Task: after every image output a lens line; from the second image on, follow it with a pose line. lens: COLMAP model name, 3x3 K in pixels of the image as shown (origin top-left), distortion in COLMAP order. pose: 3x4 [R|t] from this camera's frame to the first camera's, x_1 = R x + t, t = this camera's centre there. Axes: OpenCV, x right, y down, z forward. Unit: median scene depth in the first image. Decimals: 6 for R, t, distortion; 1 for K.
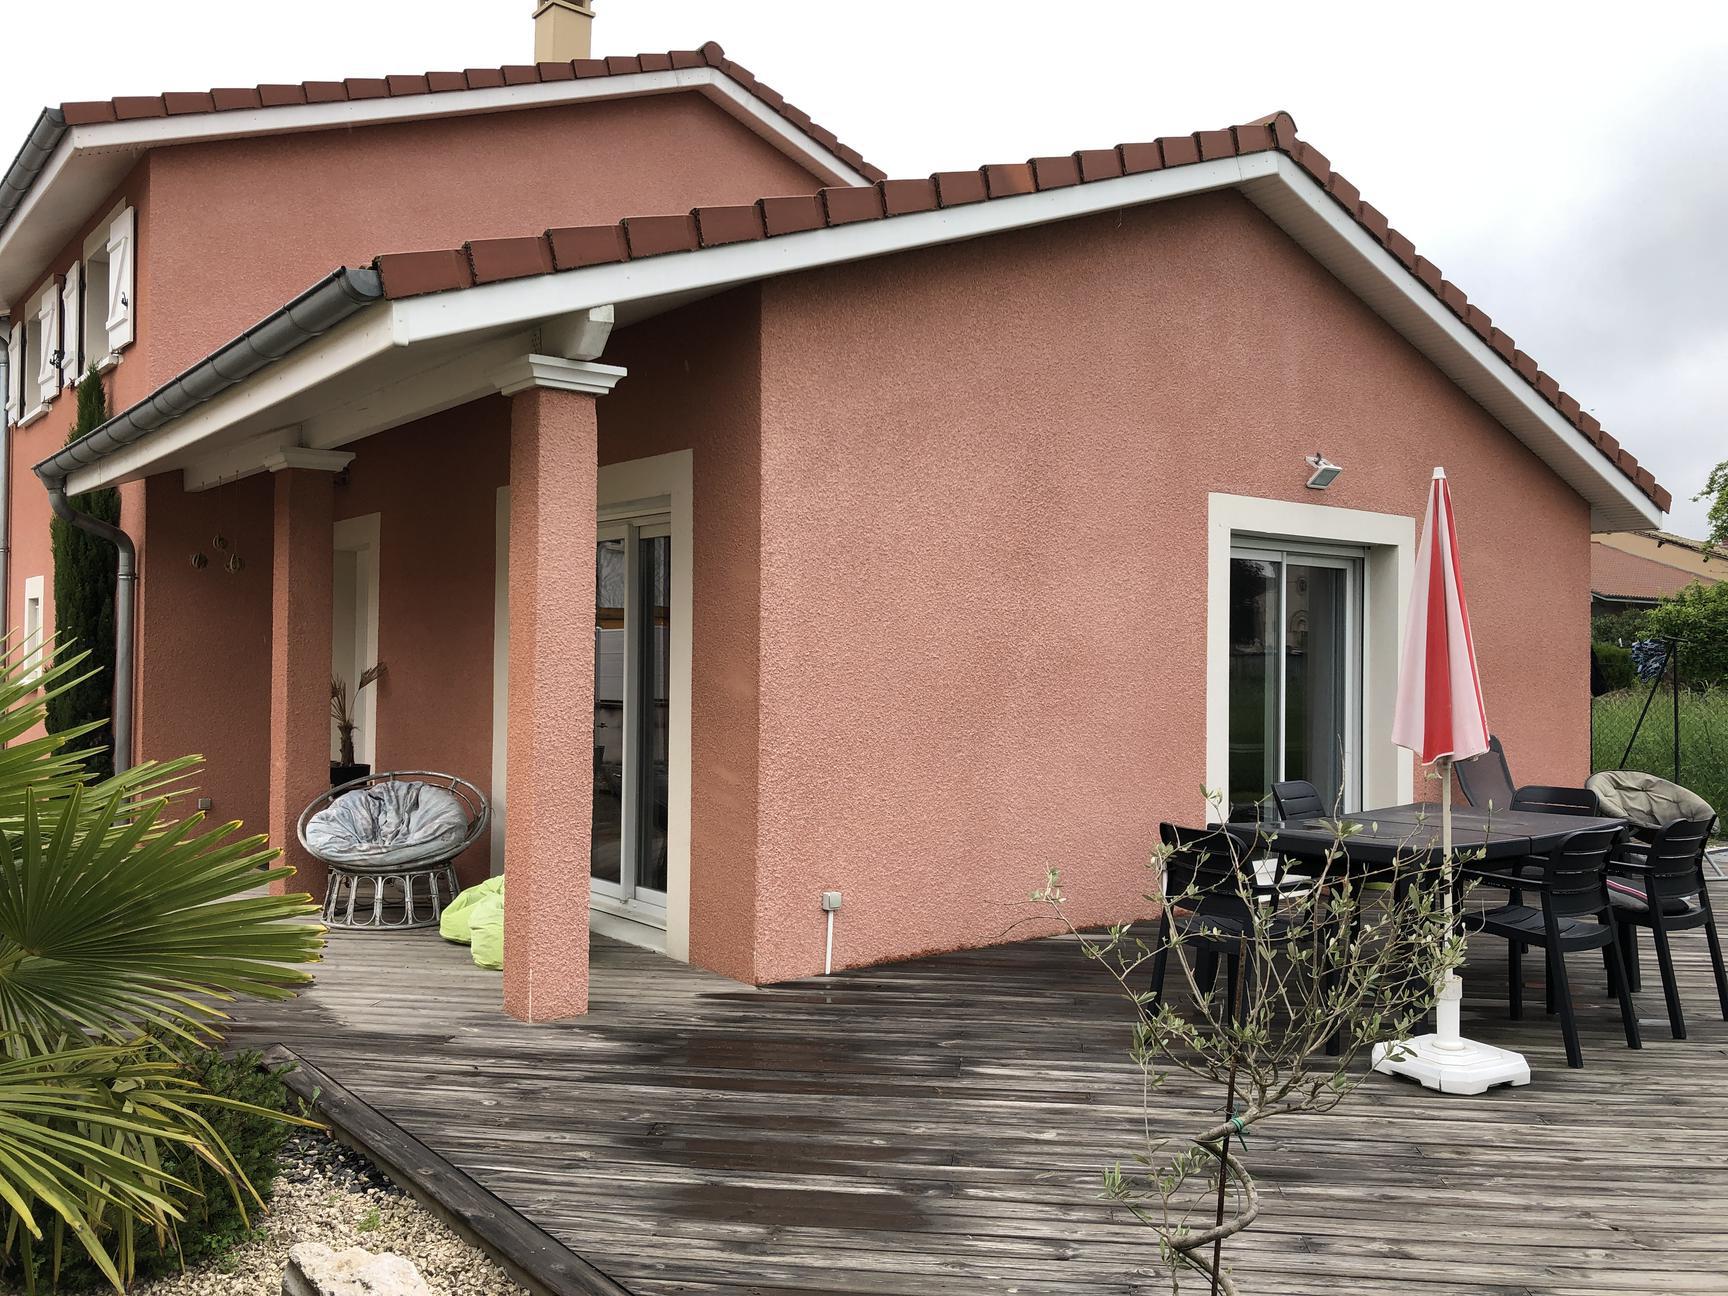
lens RADIAL K [[1406.6, 0, 868.0], [0, 1406.6, 643.3], [0, 0, 1]] dist [0.003470, -0.003214]
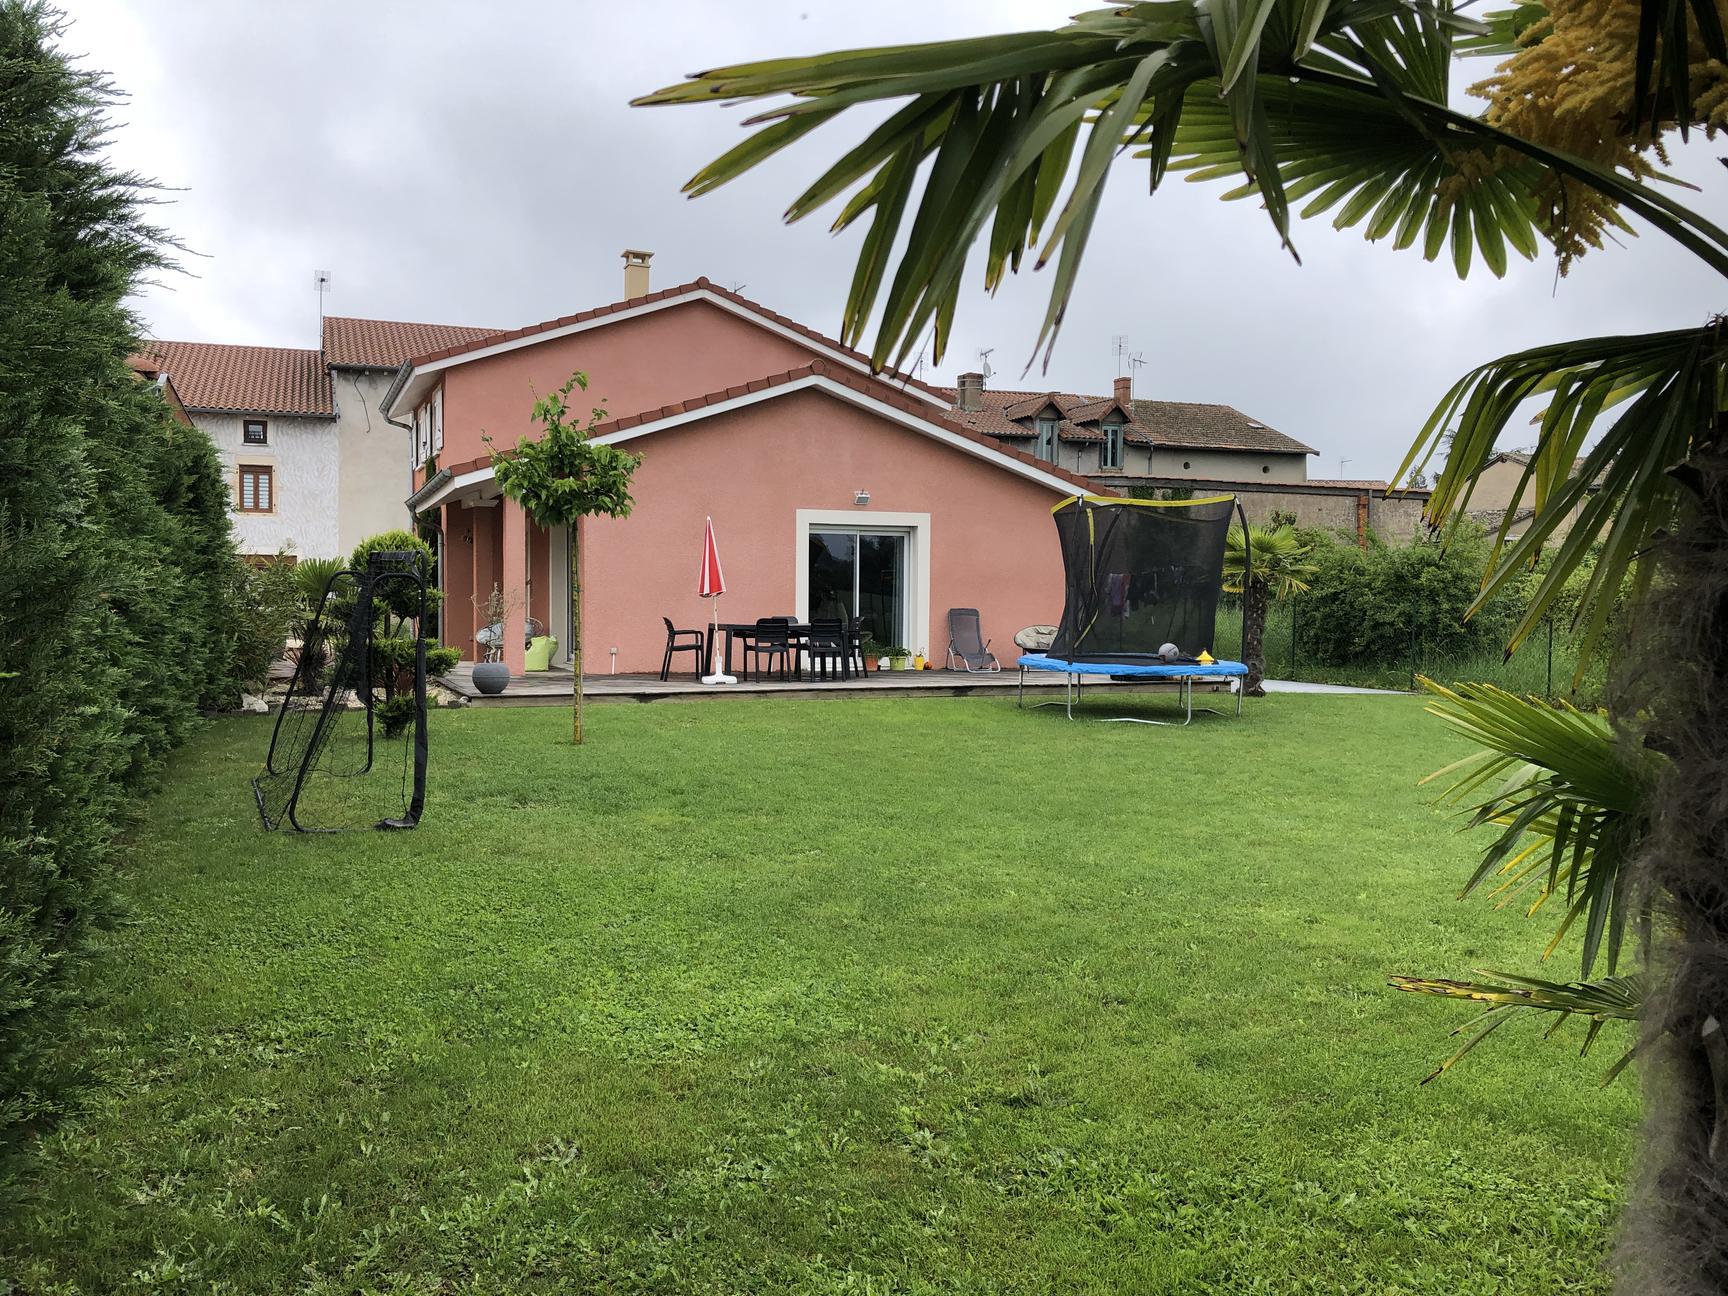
lens RADIAL K [[1406.6, 0, 868.0], [0, 1406.6, 643.3], [0, 0, 1]] dist [0.003470, -0.003214]
pose [[0.960898, 0.008317, -0.276777, 0.934501], [0.003328, 0.999130, 0.041575, 0.026555], [0.276882, -0.040871, 0.960034, -1.239476]]
